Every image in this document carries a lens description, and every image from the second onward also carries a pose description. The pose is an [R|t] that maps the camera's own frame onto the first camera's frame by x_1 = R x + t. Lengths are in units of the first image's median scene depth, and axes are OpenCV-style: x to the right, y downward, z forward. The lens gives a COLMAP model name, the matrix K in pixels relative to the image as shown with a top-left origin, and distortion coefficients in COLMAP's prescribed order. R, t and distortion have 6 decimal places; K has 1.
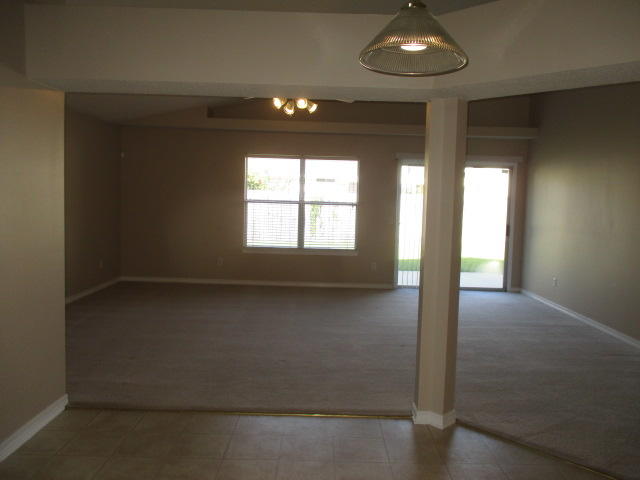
lens RADIAL K [[533.4, 0, 331.1], [0, 533.4, 235.0], [0, 0, 1]] dist [-0.028379, 0.008457]
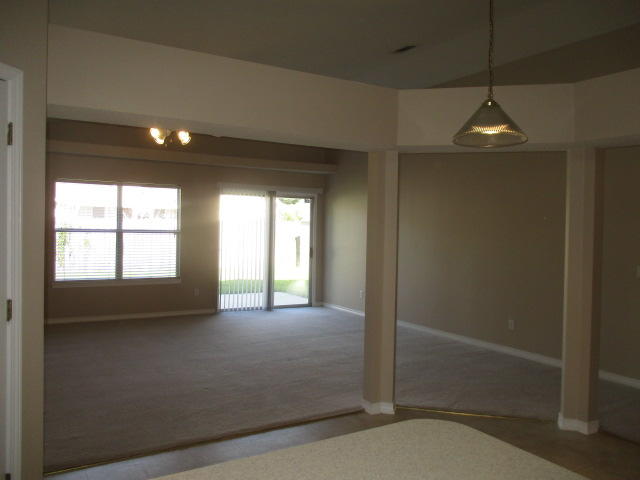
lens RADIAL K [[539.3, 0, 319.8], [0, 539.3, 217.4], [0, 0, 1]] dist [-0.018562, 0.002403]
pose [[0.858322, -0.002652, 0.513105, -0.246919], [0.041823, 0.997021, -0.064807, -0.007696], [-0.511405, 0.077085, 0.855876, -0.008928]]
